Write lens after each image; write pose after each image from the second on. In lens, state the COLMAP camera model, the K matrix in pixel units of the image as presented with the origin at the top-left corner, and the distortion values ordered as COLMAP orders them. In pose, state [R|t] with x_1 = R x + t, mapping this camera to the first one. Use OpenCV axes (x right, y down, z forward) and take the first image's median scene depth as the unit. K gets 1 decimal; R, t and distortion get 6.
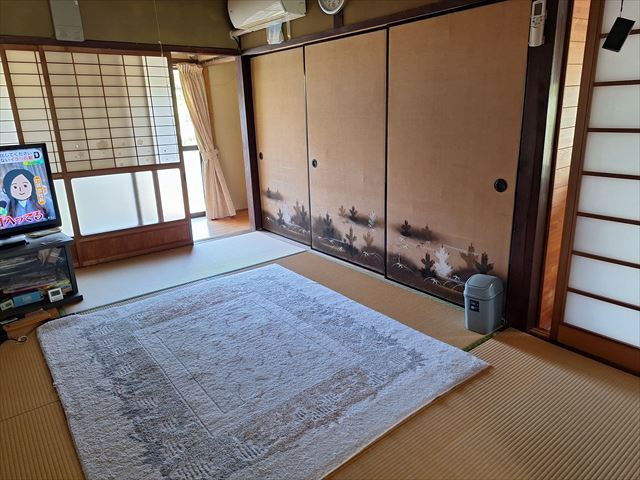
lens RADIAL K [[445.4, 0, 319.9], [0, 445.4, 239.9], [0, 0, 1]] dist [0.003996, -0.000290]
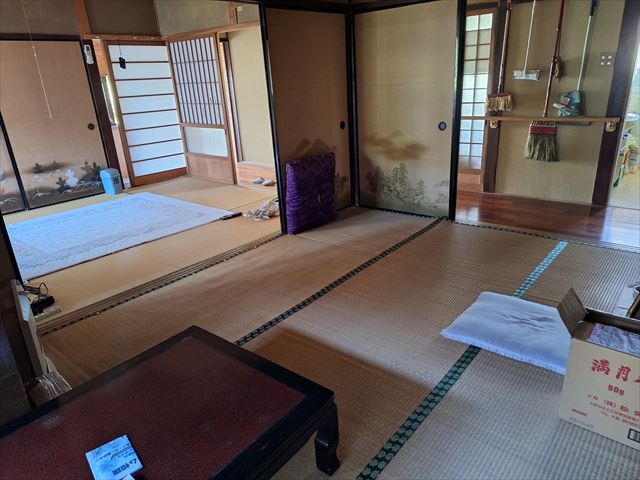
lens RADIAL K [[445.4, 0, 320.5], [0, 445.4, 241.9], [0, 0, 1]] dist [0.003996, -0.000290]
pose [[-0.200047, -0.295001, 0.934321, -1.648111], [0.337308, 0.874569, 0.348356, -0.010826], [-0.919894, 0.384841, -0.075449, 0.301760]]
